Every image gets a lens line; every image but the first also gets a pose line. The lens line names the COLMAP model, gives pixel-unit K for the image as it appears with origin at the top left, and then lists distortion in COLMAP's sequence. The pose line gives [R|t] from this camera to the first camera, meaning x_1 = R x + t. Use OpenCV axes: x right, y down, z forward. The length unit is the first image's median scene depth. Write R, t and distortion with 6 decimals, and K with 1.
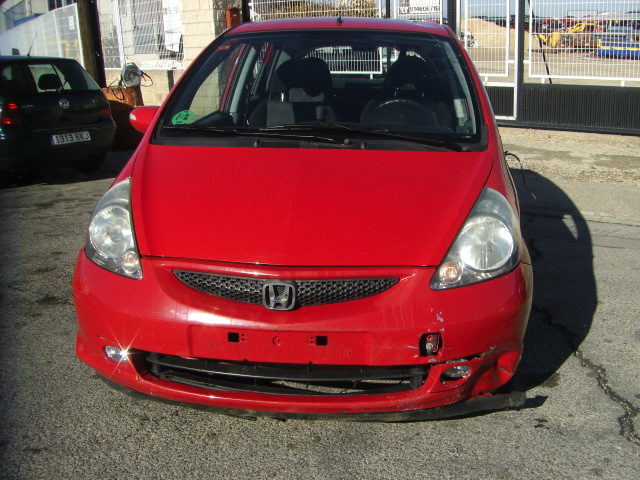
lens RADIAL K [[708.0, 0, 380.5], [0, 708.0, 261.2], [0, 0, 1]] dist [-0.165038, 0.043836]
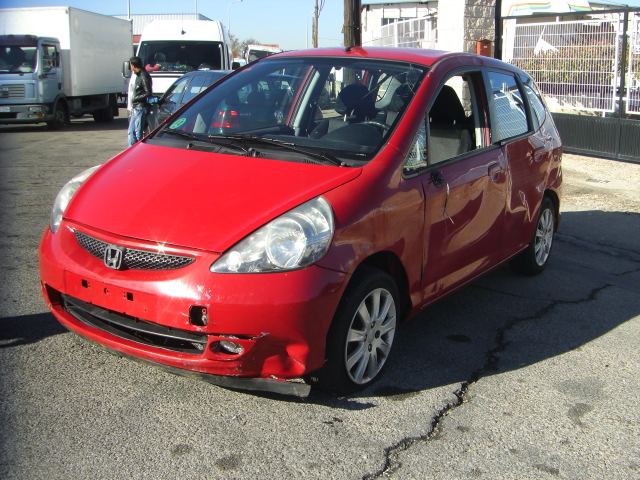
lens RADIAL K [[708.0, 0, 380.5], [0, 708.0, 261.2], [0, 0, 1]] dist [-0.165038, 0.043836]
pose [[0.891982, 0.141787, -0.429260, 0.688353], [-0.161081, 0.986902, -0.008739, -0.010304], [0.422399, 0.076941, 0.903139, 0.041635]]
